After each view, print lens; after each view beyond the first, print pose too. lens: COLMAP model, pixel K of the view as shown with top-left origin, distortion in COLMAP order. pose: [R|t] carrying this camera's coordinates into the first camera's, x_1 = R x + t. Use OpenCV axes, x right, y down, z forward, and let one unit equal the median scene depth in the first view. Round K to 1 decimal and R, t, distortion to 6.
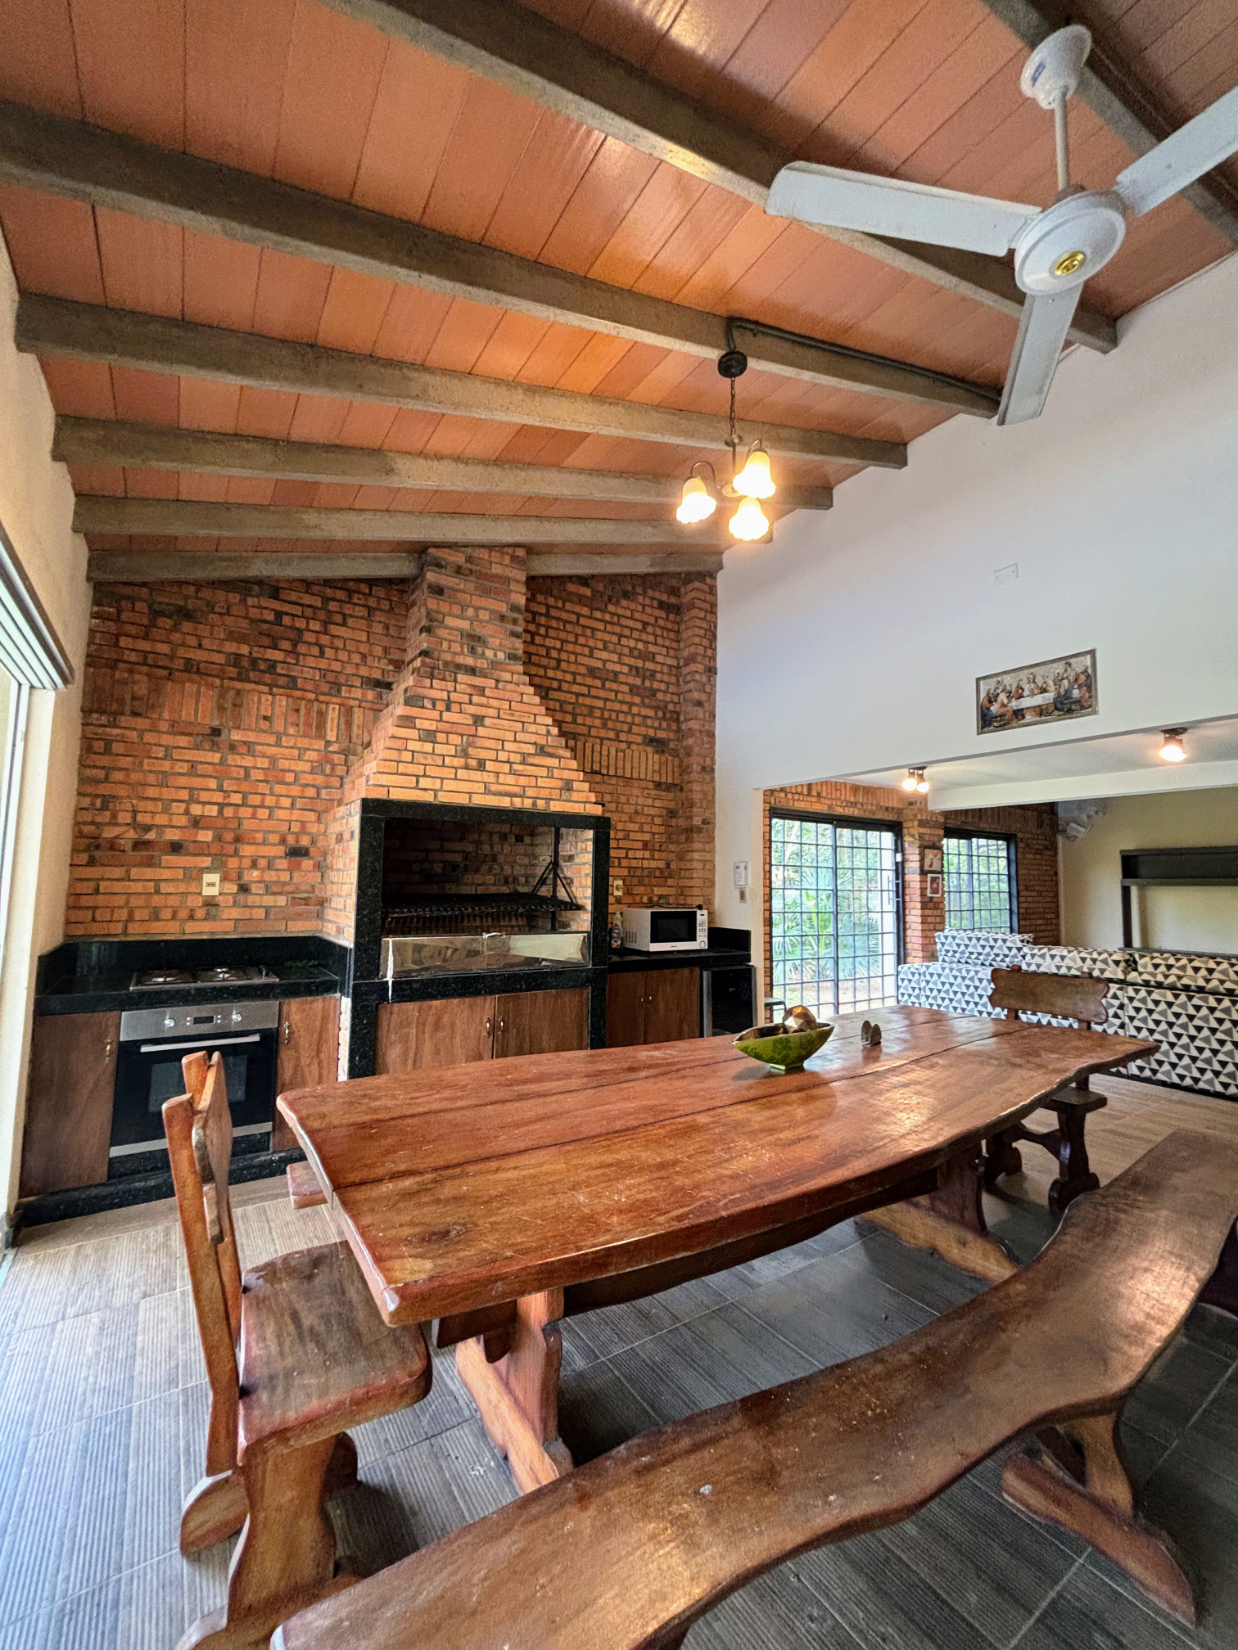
lens RADIAL K [[665.1, 0, 618.3], [0, 665.1, 823.2], [0, 0, 1]] dist [0.004139, 0.000224]
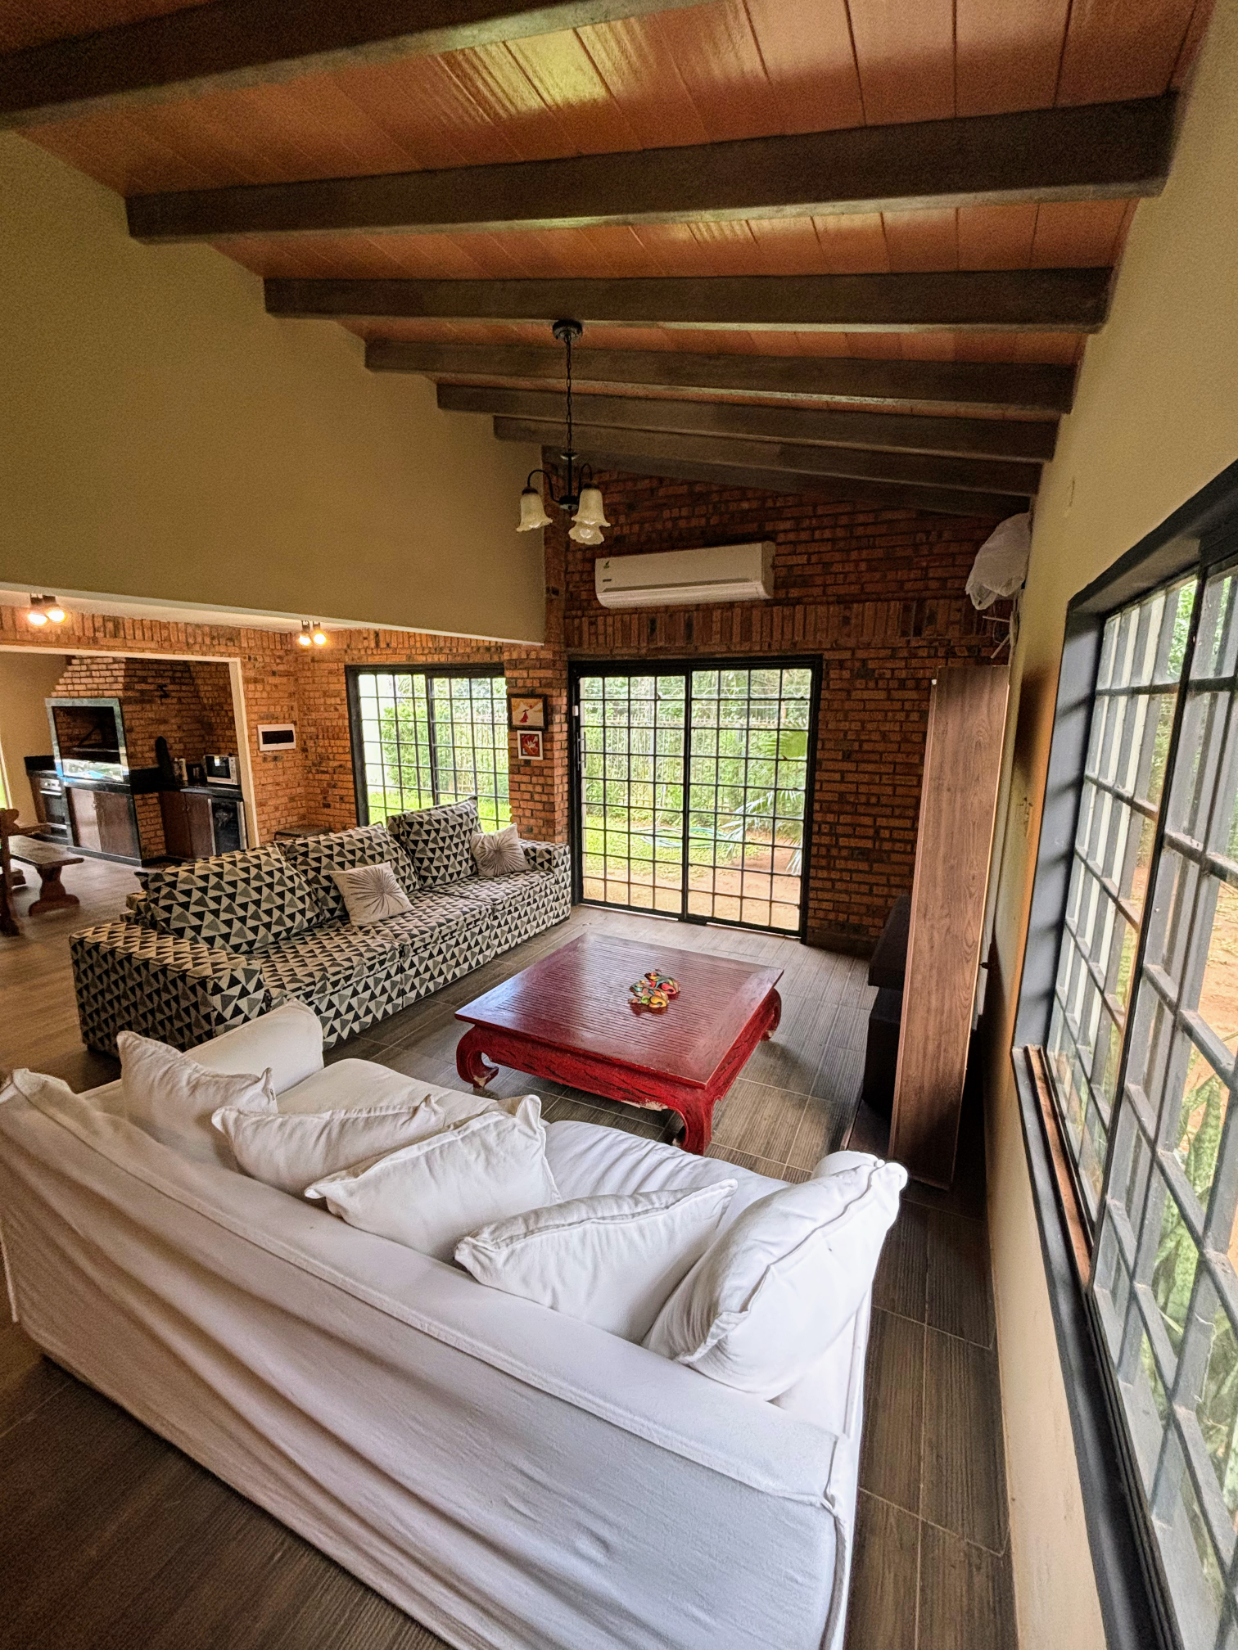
lens RADIAL K [[665.1, 0, 621.2], [0, 665.1, 828.3], [0, 0, 1]] dist [0.004139, 0.000224]
pose [[0.508987, 0.150408, -0.847532, 1.211414], [0.080338, 0.972017, 0.220747, 0.025629], [0.857017, -0.180446, 0.482660, 0.710138]]
